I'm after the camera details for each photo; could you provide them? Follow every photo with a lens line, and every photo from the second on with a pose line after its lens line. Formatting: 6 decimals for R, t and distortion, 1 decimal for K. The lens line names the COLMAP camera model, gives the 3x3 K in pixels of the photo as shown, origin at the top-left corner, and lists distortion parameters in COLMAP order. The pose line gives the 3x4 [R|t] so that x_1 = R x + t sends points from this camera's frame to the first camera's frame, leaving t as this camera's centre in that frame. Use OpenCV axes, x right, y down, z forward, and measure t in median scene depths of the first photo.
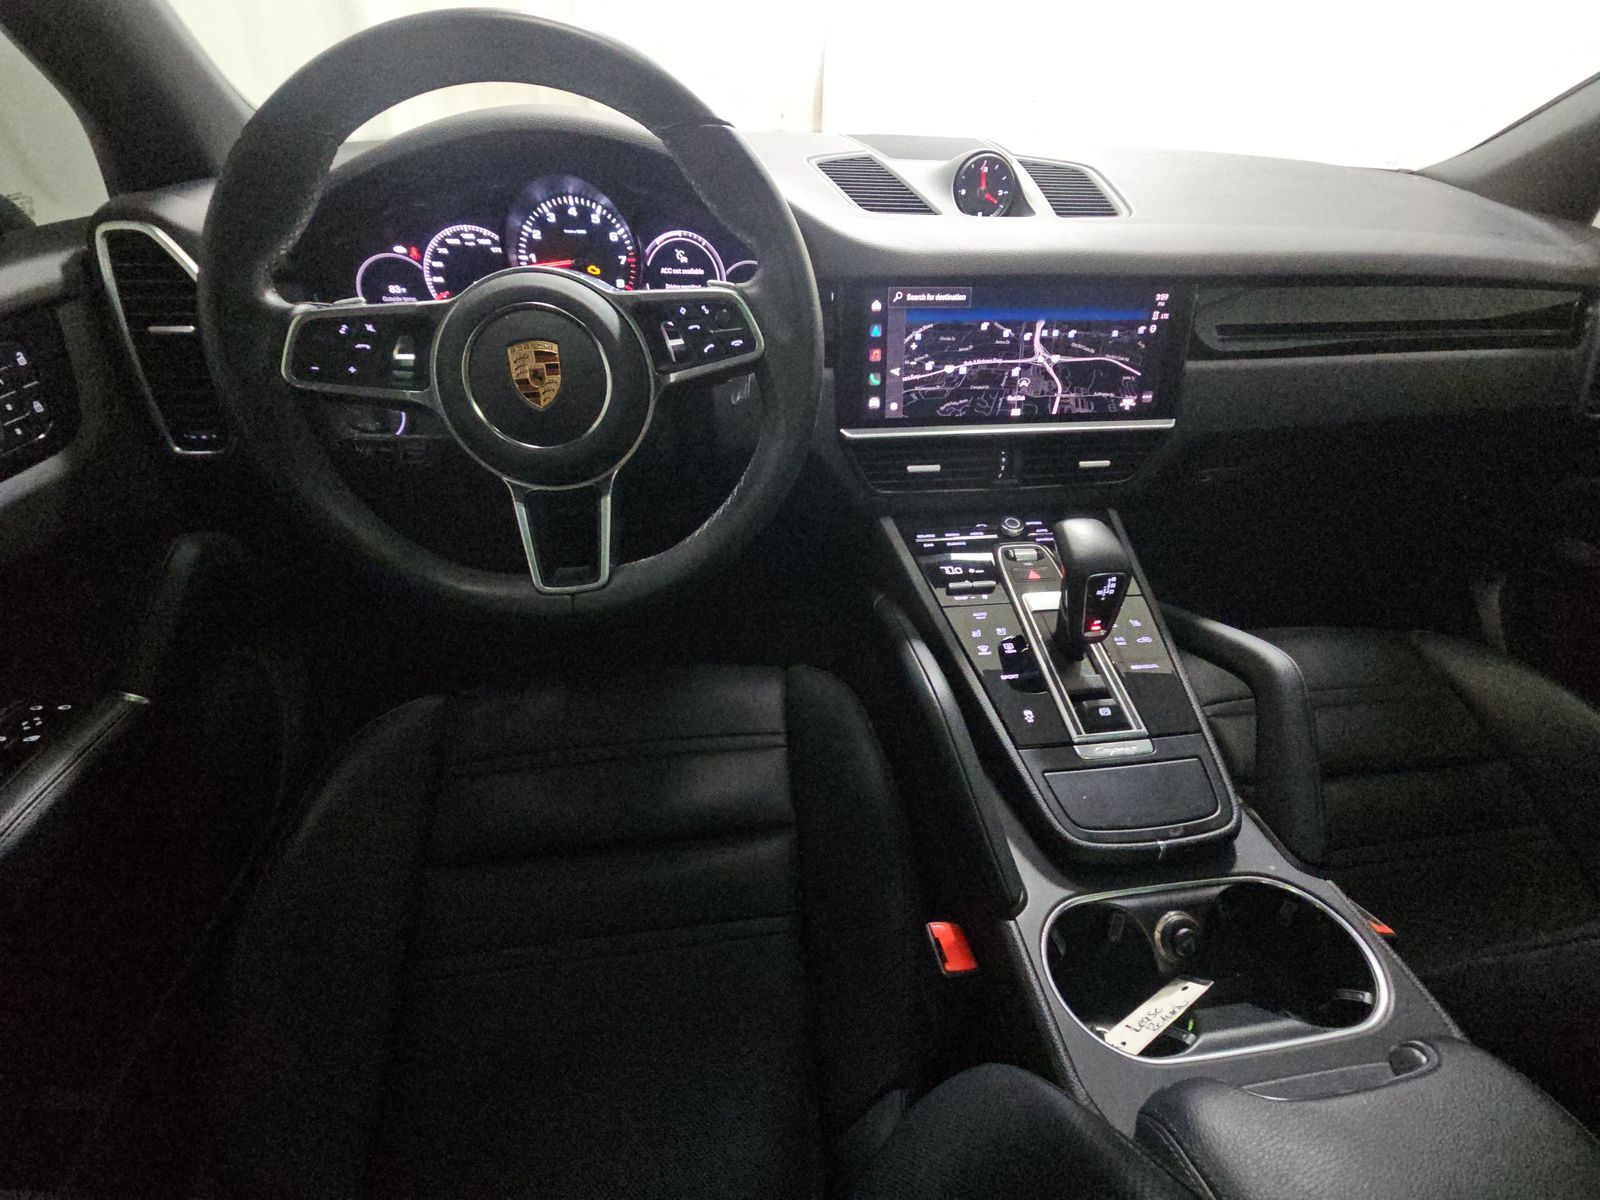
lens RADIAL K [[637.3, 0, 800.0], [0, 637.3, 600.0], [0, 0, 1]] dist [-0.001546, -0.000391]
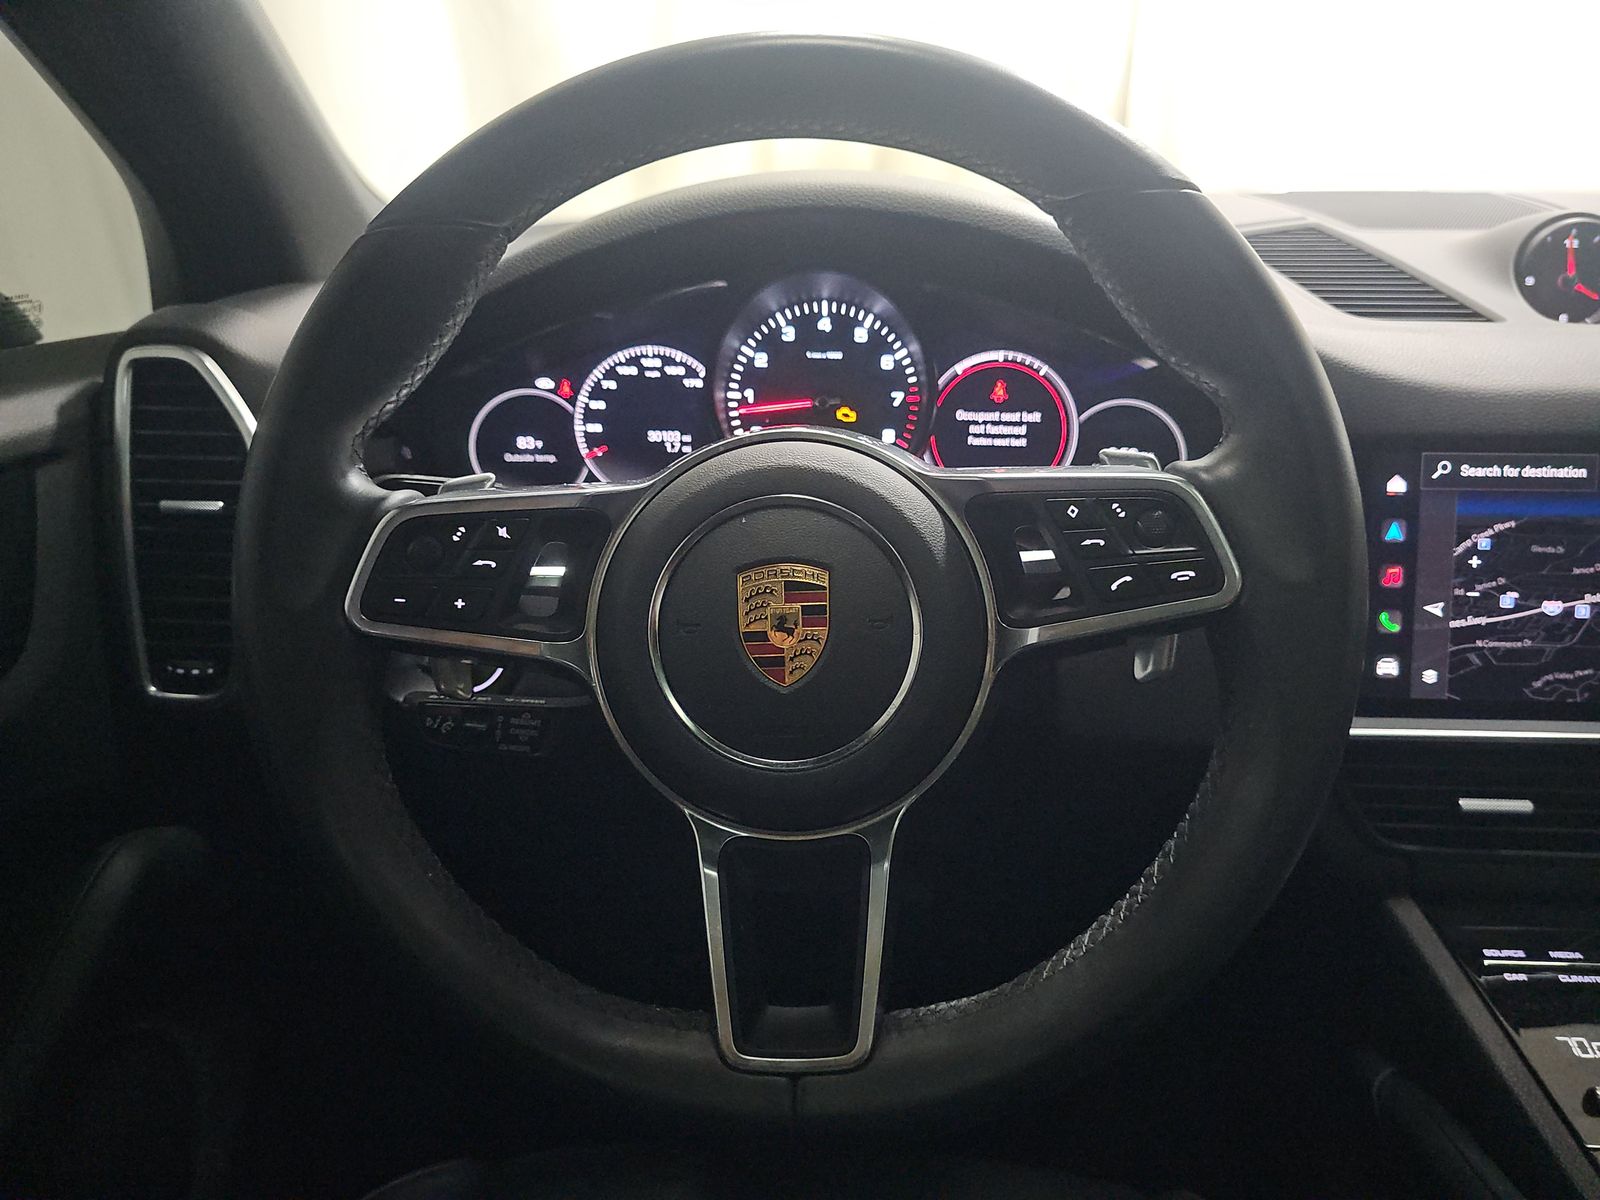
lens RADIAL K [[1030.3, 0, 800.0], [0, 1030.3, 600.0], [0, 0, 1]] dist [0.026741, -0.049469]
pose [[0.977507, 0.045185, -0.206004, -0.171056], [-0.096688, 0.964096, -0.247325, -0.125366], [0.187432, 0.261680, 0.946780, 0.157596]]
